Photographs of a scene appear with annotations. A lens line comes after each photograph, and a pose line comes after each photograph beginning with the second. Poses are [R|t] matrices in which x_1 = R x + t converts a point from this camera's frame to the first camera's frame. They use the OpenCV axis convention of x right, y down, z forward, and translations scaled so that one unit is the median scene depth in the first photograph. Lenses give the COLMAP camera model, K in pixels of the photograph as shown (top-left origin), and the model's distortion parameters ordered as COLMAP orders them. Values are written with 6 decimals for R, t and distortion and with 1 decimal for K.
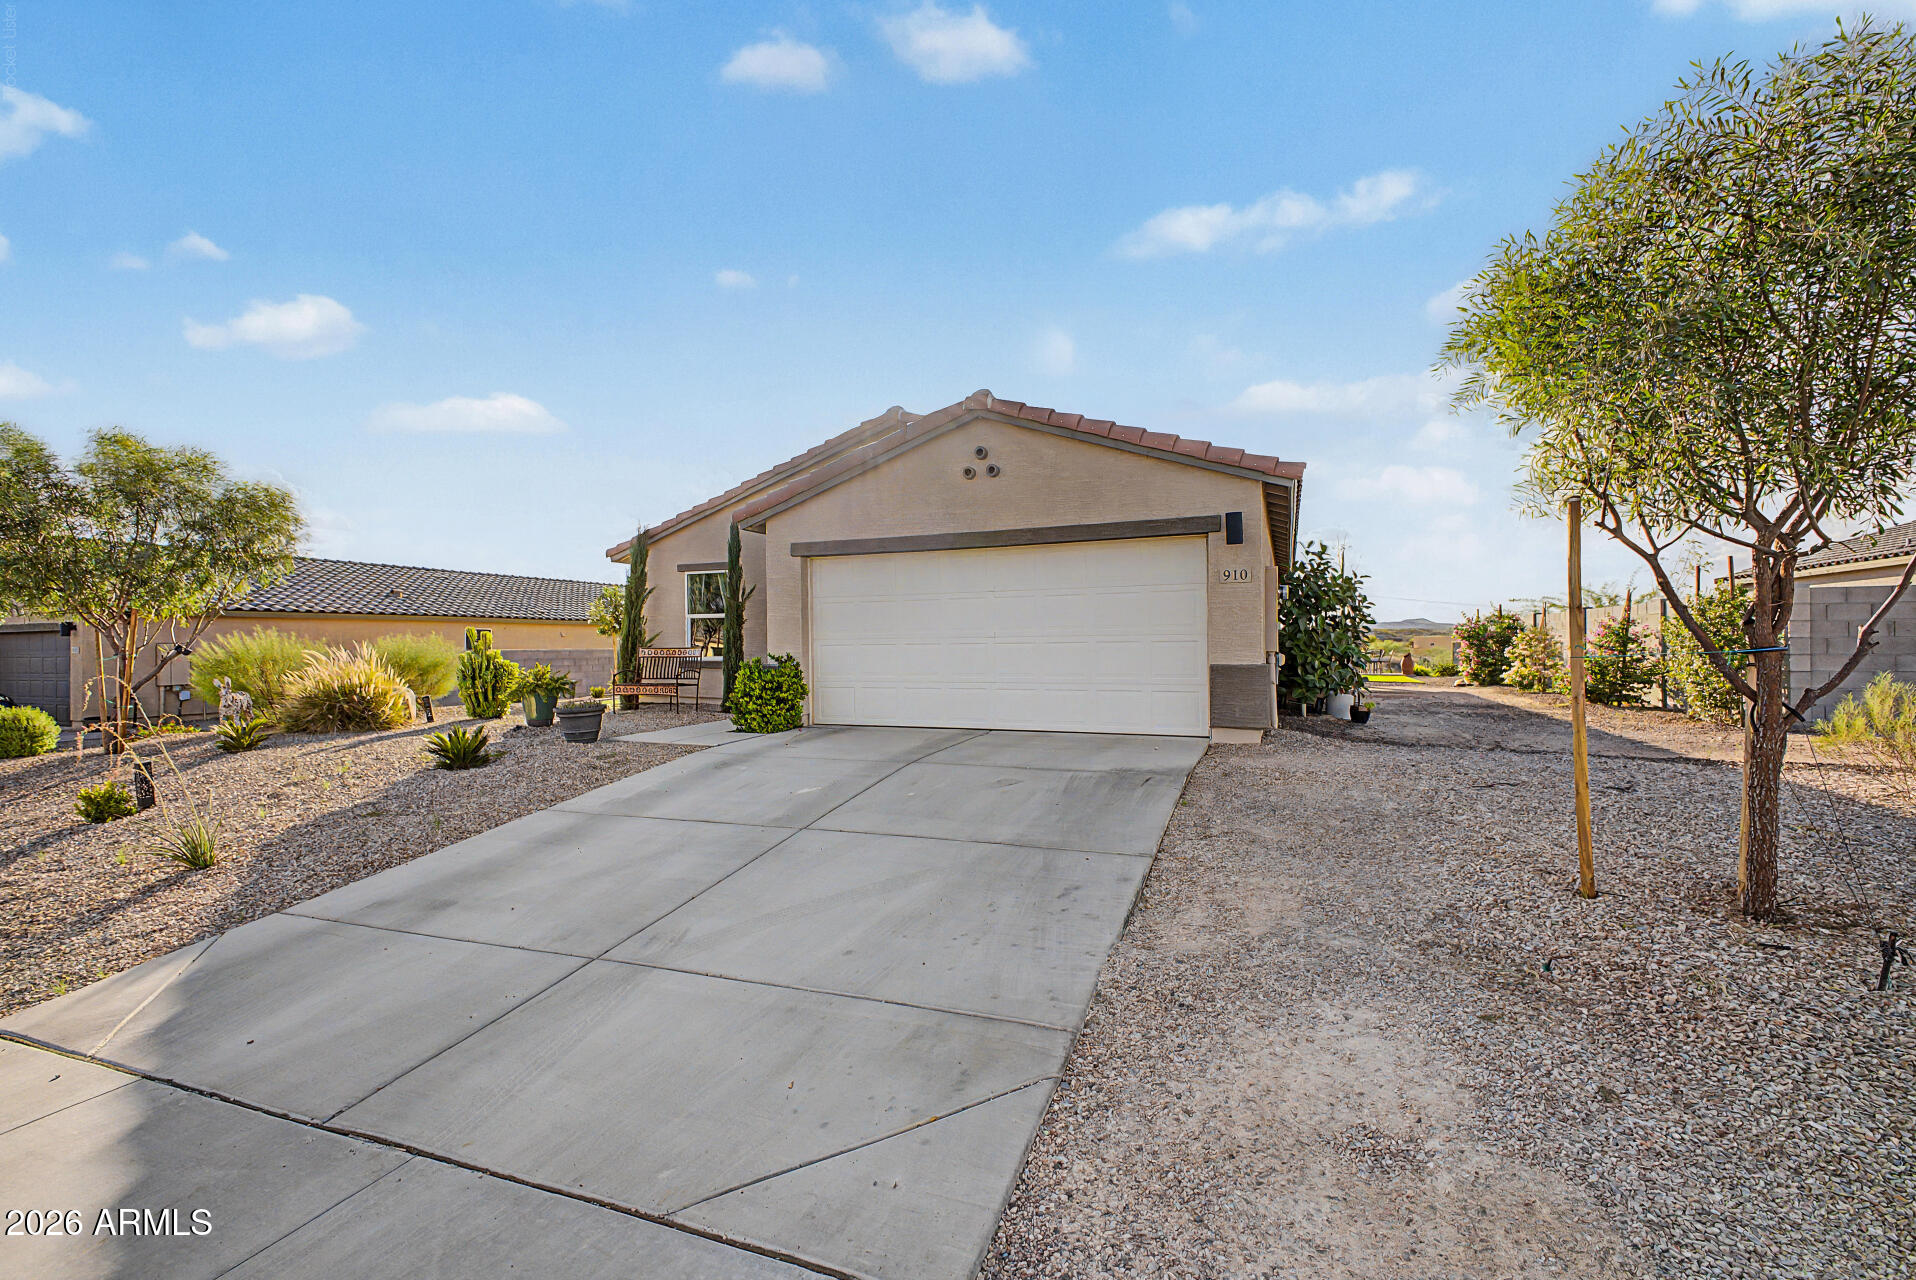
lens RADIAL K [[831.5, 0, 944.4], [0, 831.5, 648.0], [0, 0, 1]] dist [-0.001801, -0.000657]
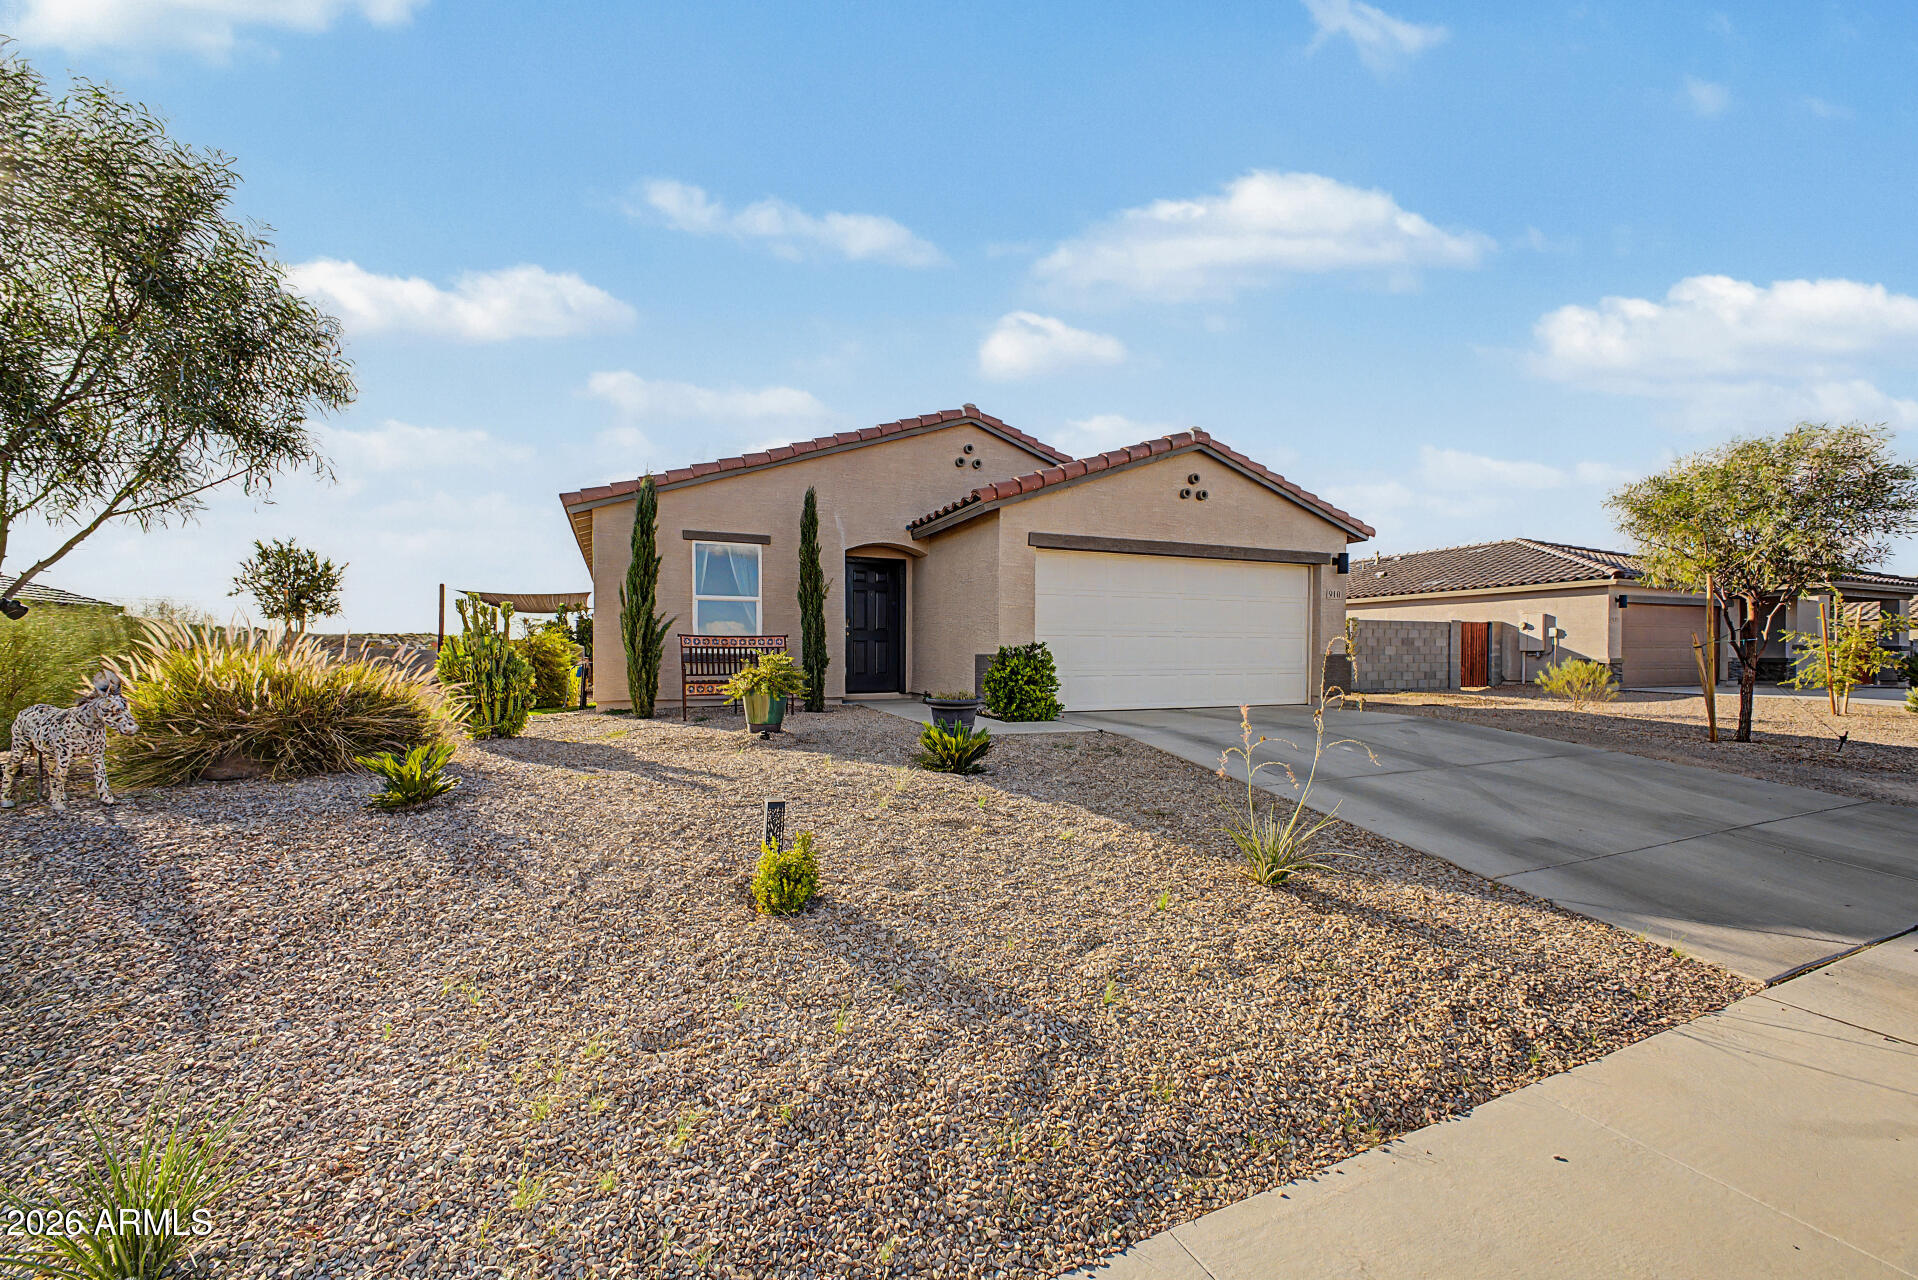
lens RADIAL K [[832.3, 0, 962.2], [0, 832.3, 630.6], [0, 0, 1]] dist [-0.001801, -0.000657]
pose [[0.692124, 0.029346, 0.721182, -1.195717], [-0.005827, 0.999368, -0.035074, 0.035450], [-0.721755, 0.020074, 0.691857, 0.457046]]
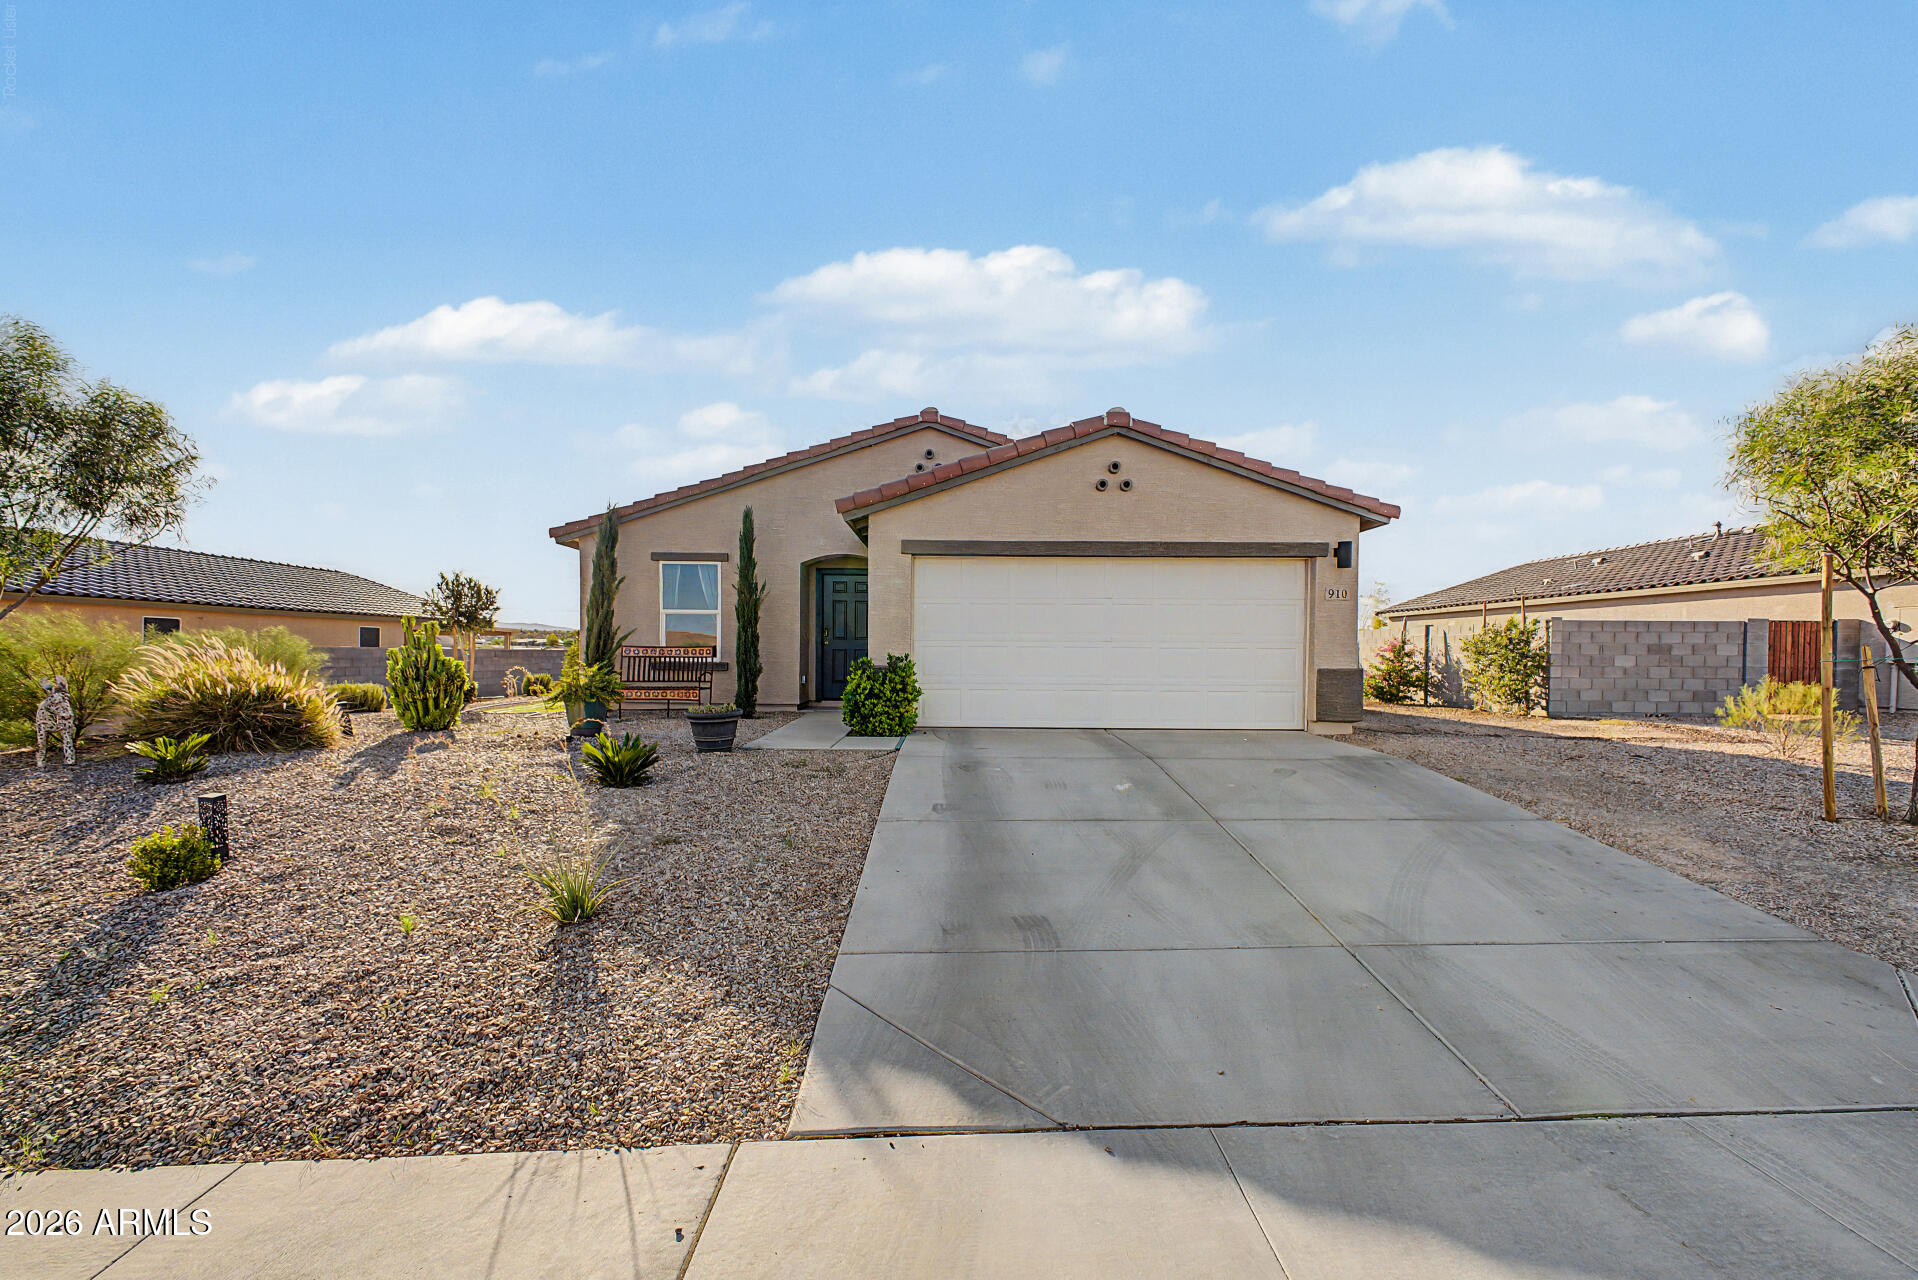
lens RADIAL K [[832.3, 0, 930.2], [0, 832.3, 638.6], [0, 0, 1]] dist [-0.001801, -0.000657]
pose [[0.926645, 0.020897, 0.375356, -0.640482], [-0.013275, 0.999650, -0.022882, 0.012907], [-0.375703, 0.016221, 0.926598, 0.119317]]
